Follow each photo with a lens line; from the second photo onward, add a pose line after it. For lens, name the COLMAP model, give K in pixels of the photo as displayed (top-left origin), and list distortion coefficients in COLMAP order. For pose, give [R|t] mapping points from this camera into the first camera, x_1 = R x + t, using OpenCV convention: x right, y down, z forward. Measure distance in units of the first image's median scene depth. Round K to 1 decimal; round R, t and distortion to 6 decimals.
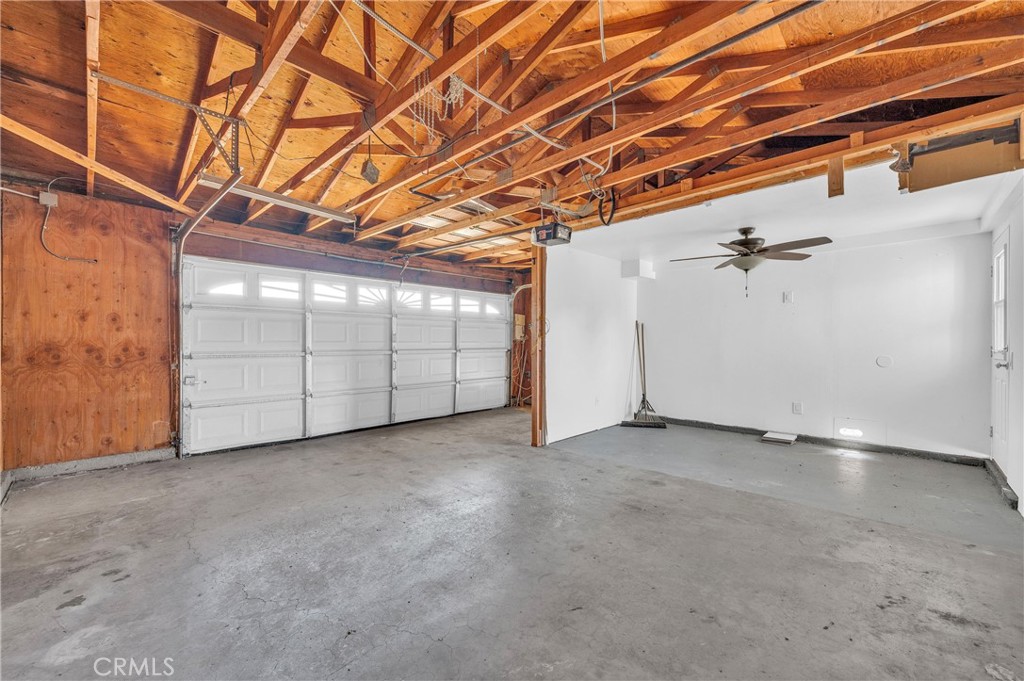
lens RADIAL K [[412.6, 0, 512.0], [0, 412.6, 340.5], [0, 0, 1]] dist [-0.001116, 0.000159]
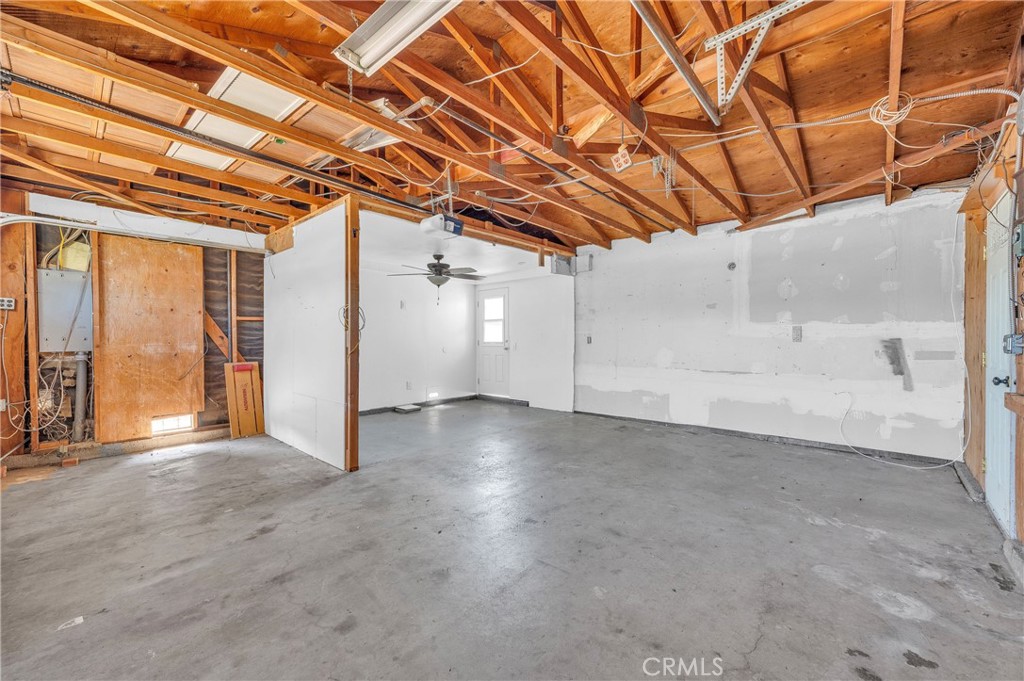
lens RADIAL K [[412.6, 0, 512.0], [0, 412.6, 340.5], [0, 0, 1]] dist [-0.001116, 0.000159]
pose [[-0.050427, -0.004527, 0.998718, -0.829635], [-0.004531, 0.999980, 0.004304, 0.006011], [-0.998717, -0.004309, -0.050446, 0.833867]]
